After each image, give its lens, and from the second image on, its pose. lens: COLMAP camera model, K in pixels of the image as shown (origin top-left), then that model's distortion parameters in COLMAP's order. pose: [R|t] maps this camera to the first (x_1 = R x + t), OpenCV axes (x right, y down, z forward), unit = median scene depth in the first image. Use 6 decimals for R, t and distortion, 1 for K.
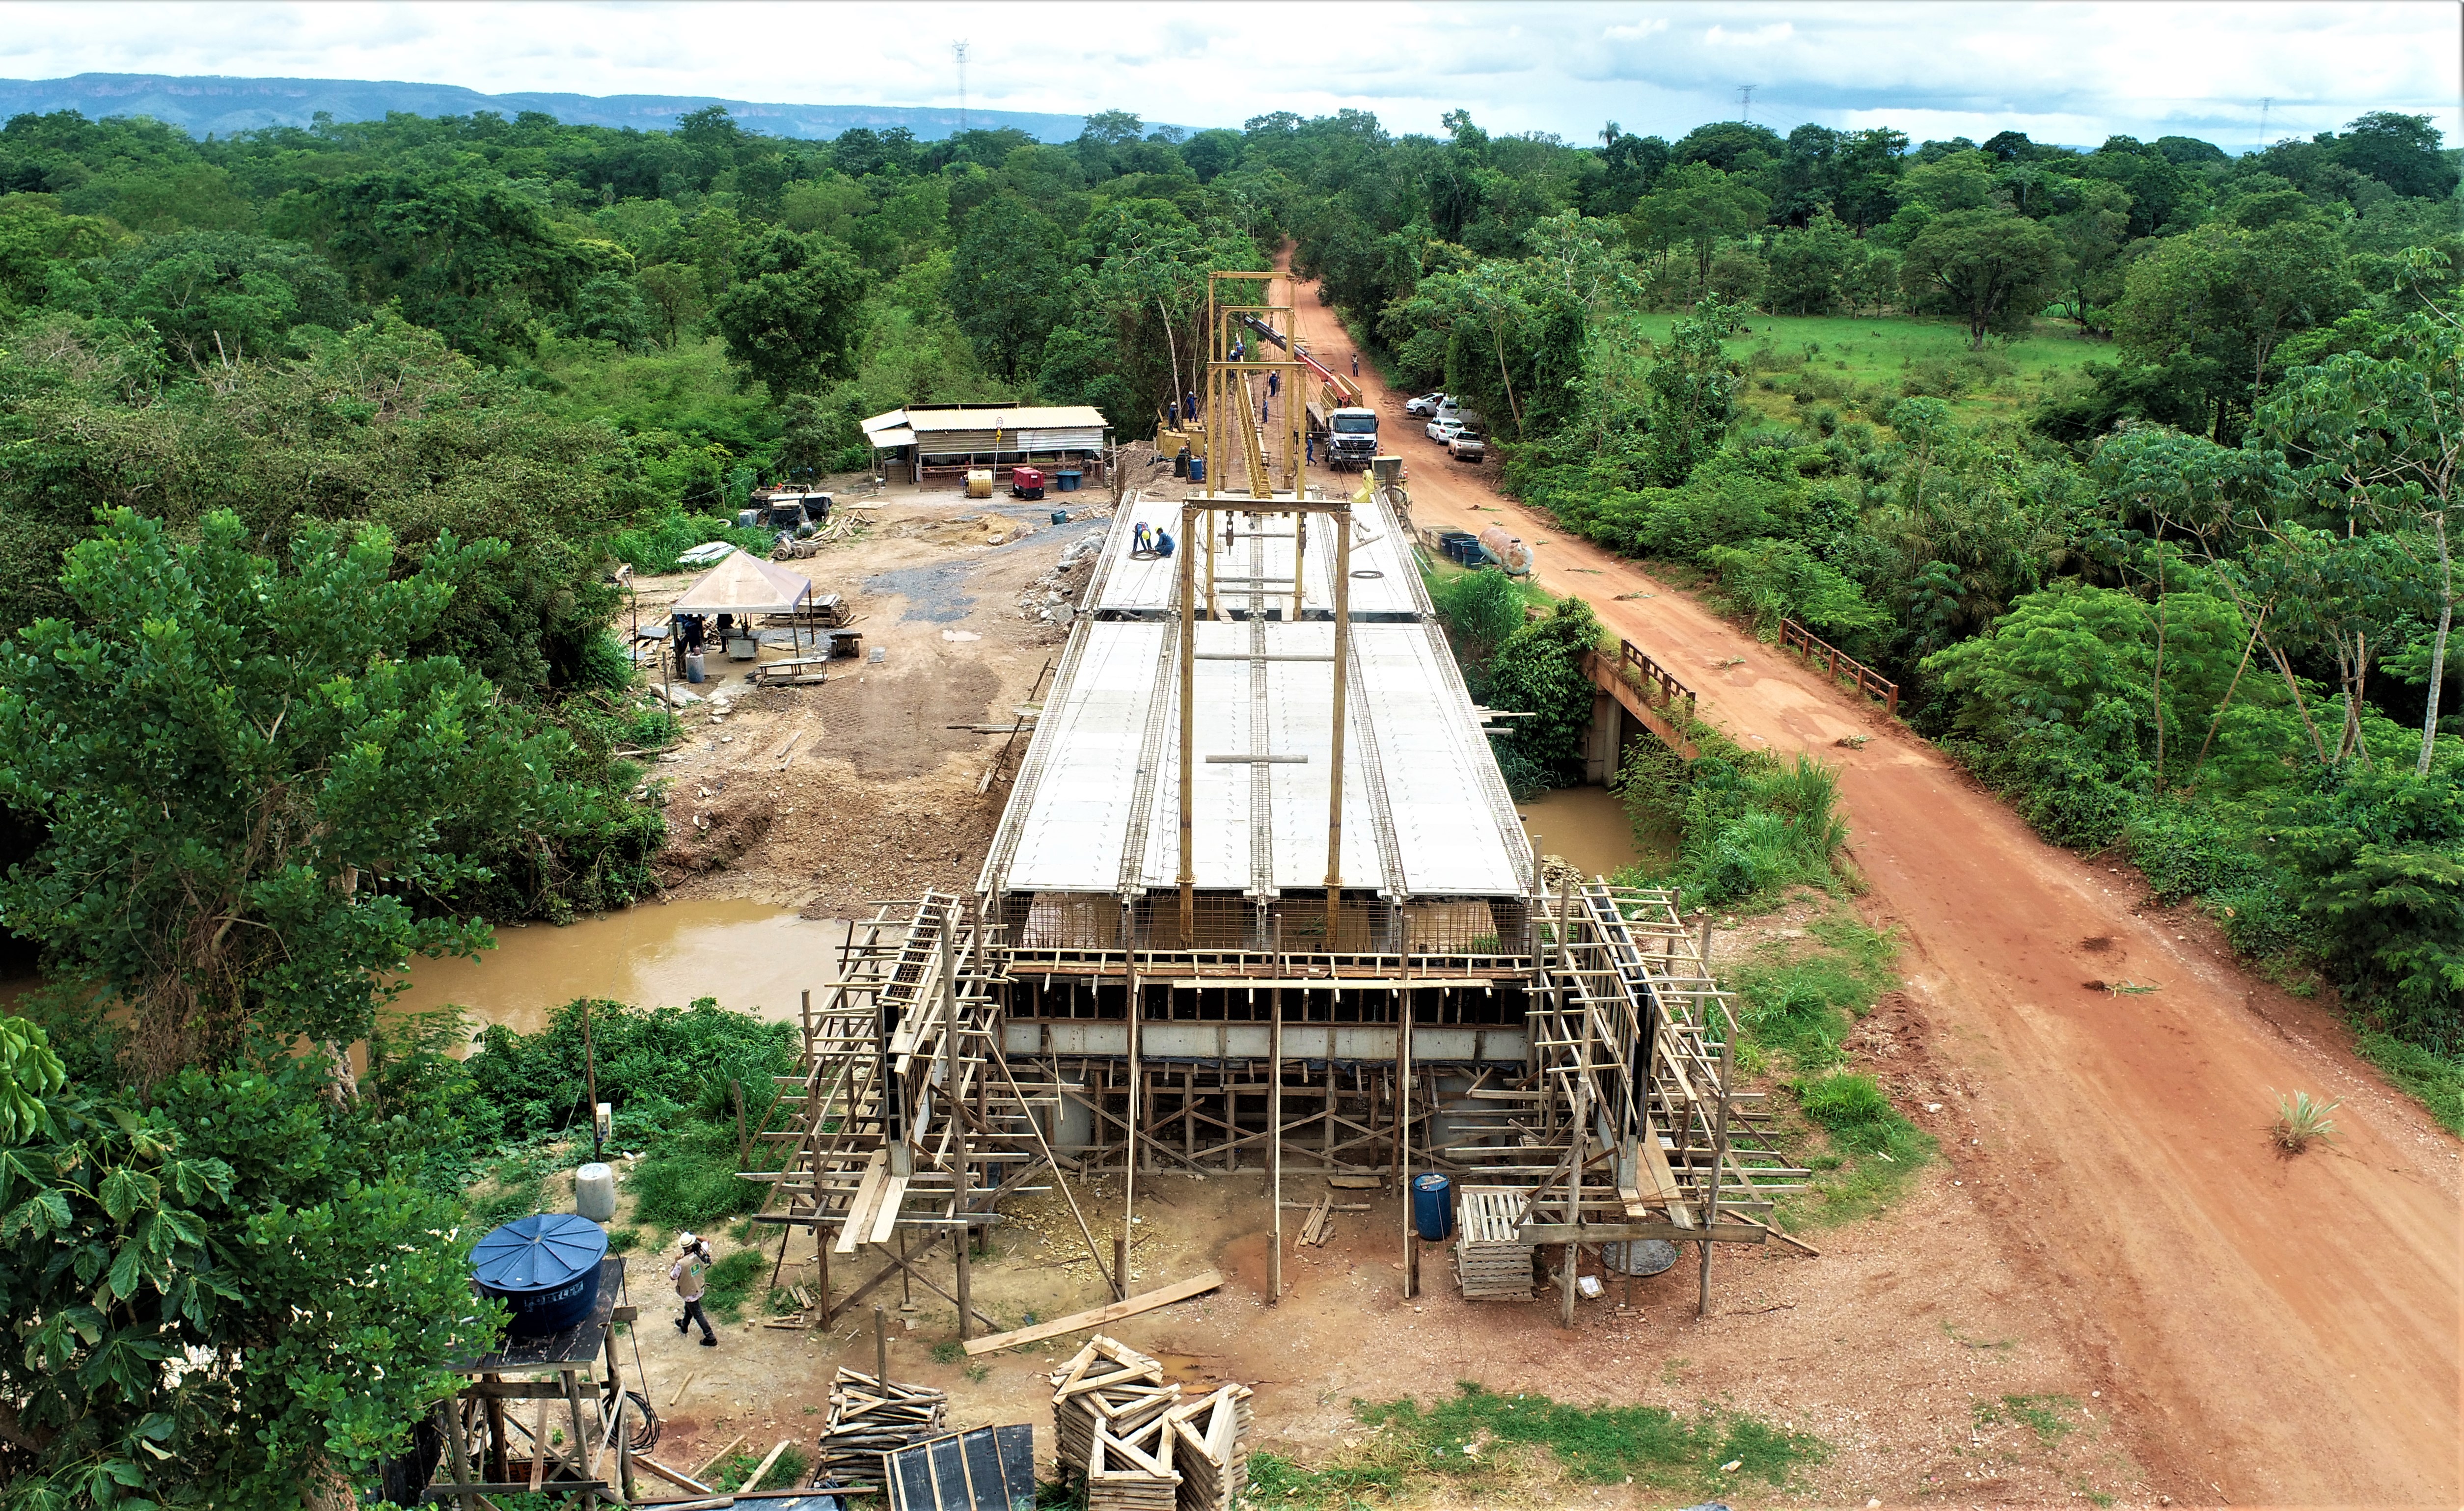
lens RADIAL K [[1781.6, 0, 1232.0], [0, 1781.6, 755.5], [0, 0, 1]] dist [-0.009859, 0.004079]
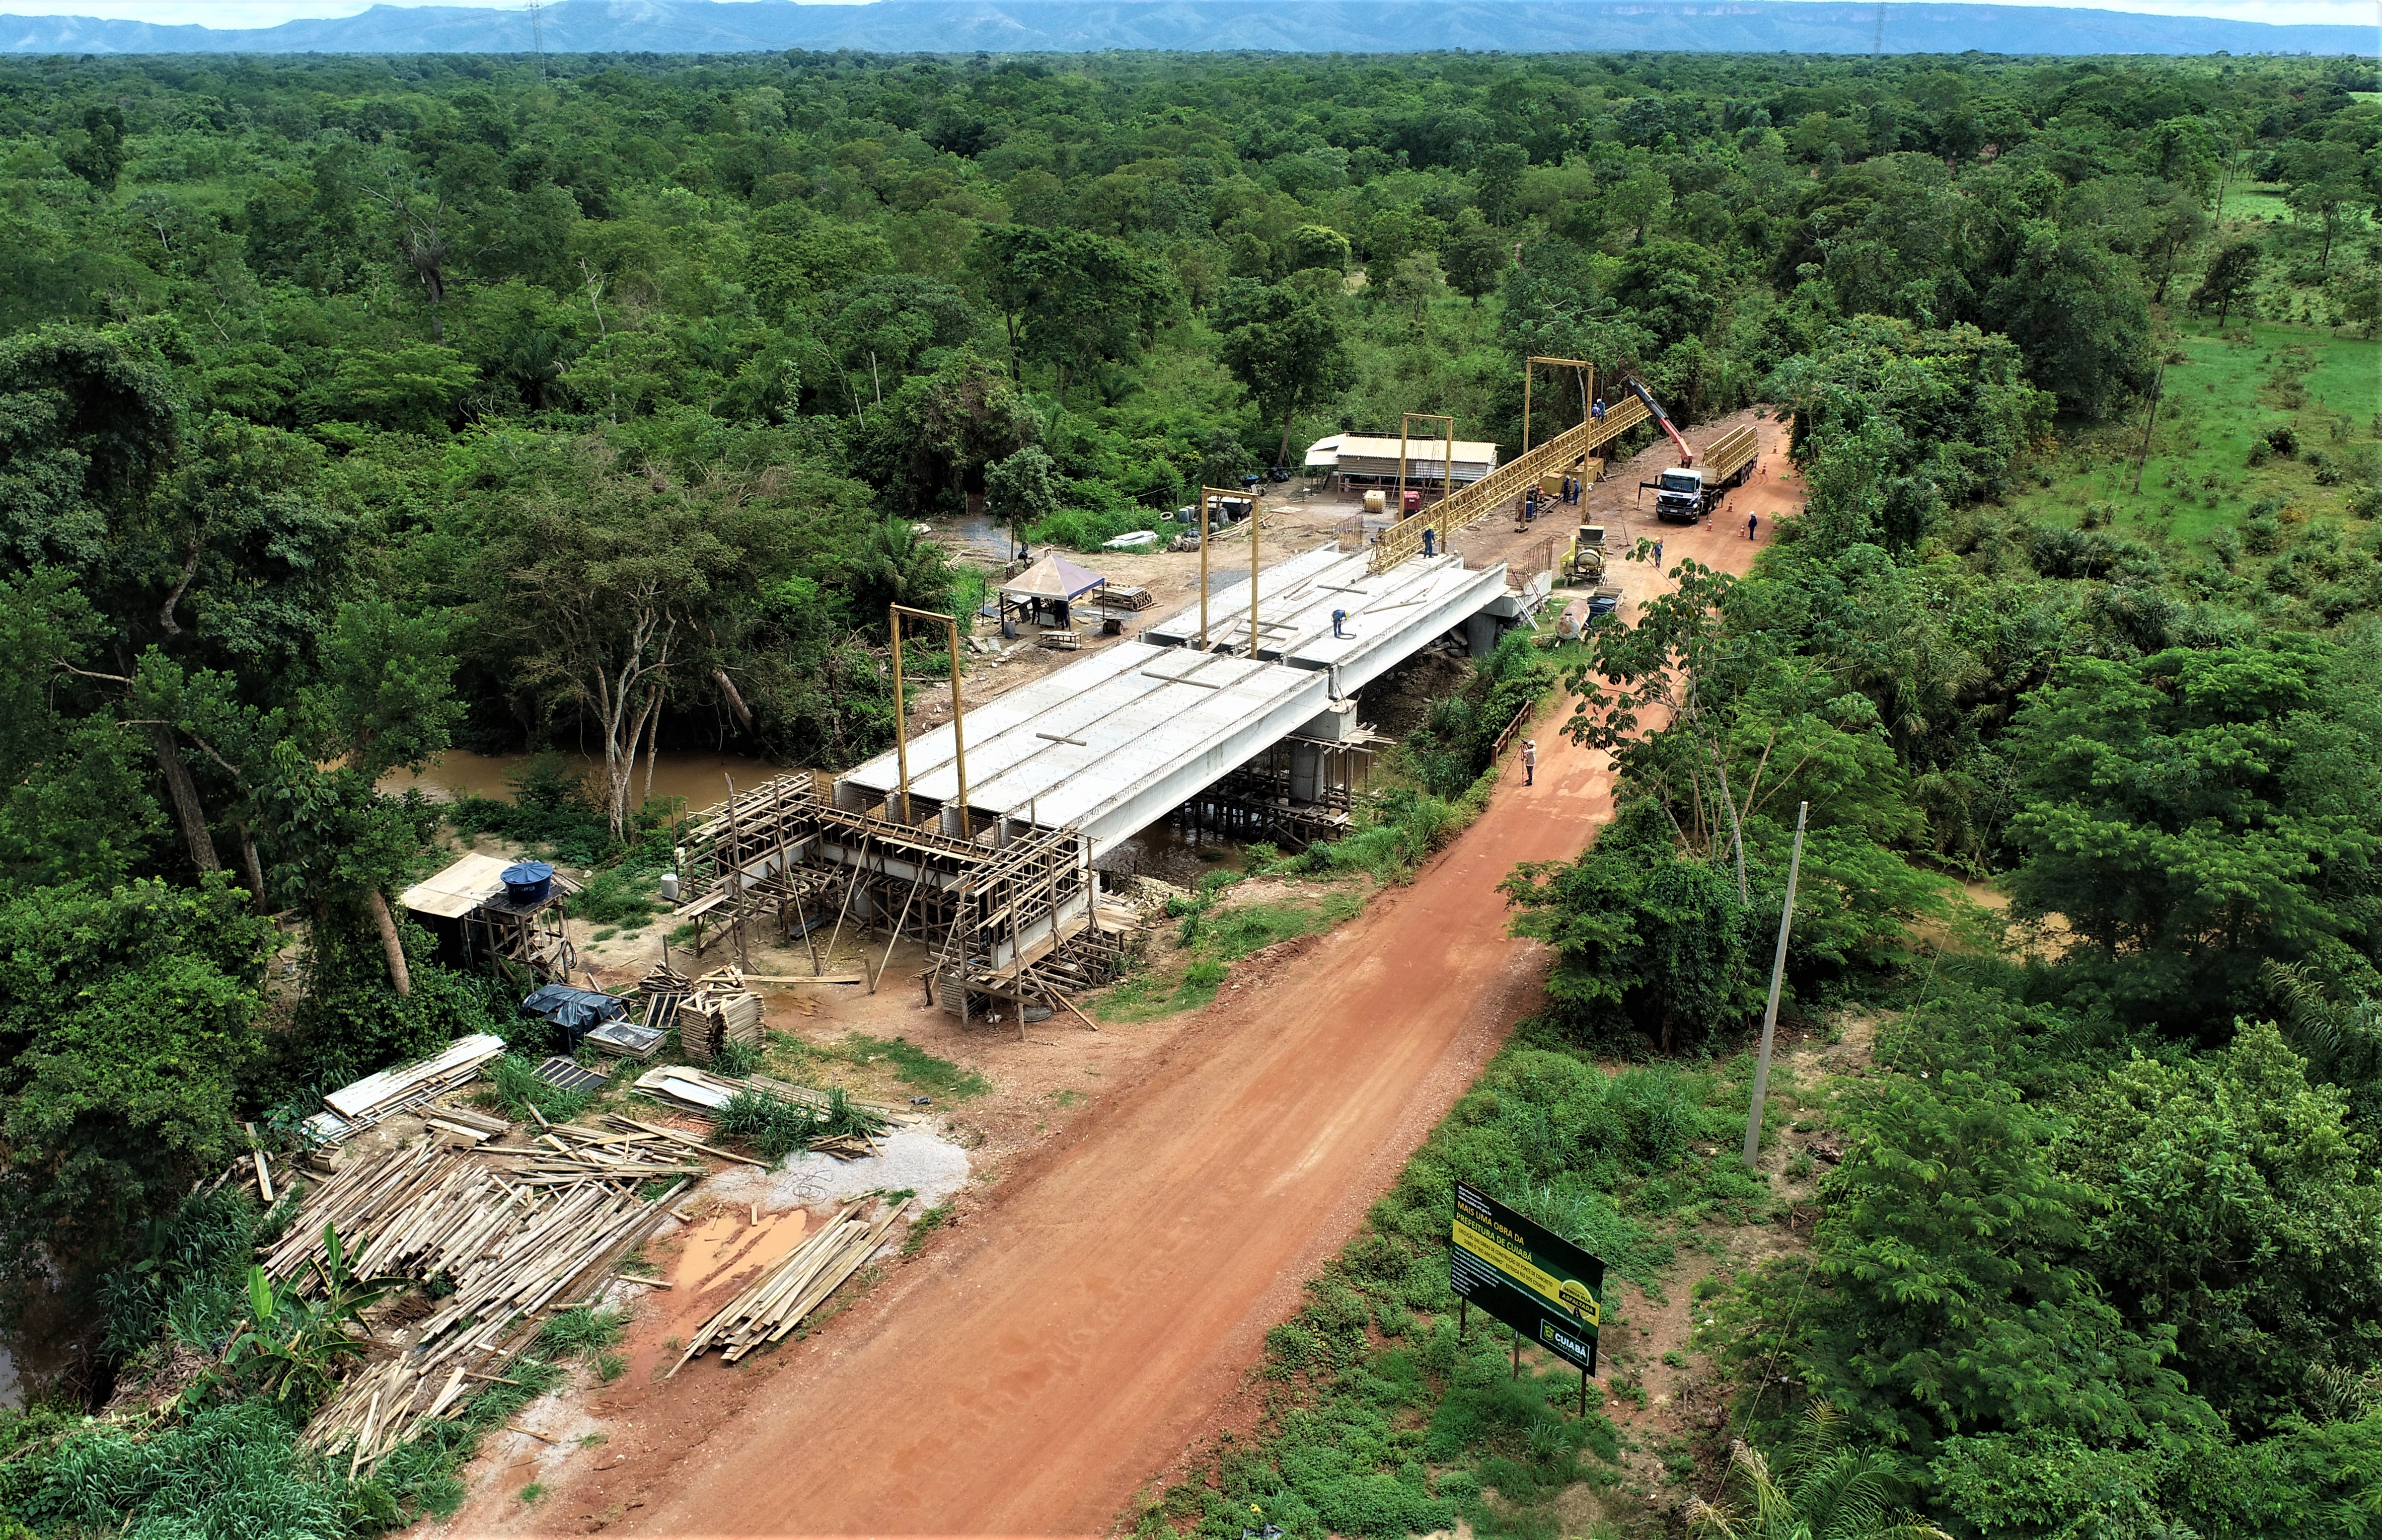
lens RADIAL K [[1821.9, 0, 1227.4], [0, 1821.9, 772.1], [0, 0, 1]] dist [-0.015408, -0.007540]
pose [[0.882492, 0.167807, -0.439373, 0.344500], [-0.147014, 0.985794, 0.081217, -0.049236], [0.446760, -0.007080, 0.894626, -0.194231]]
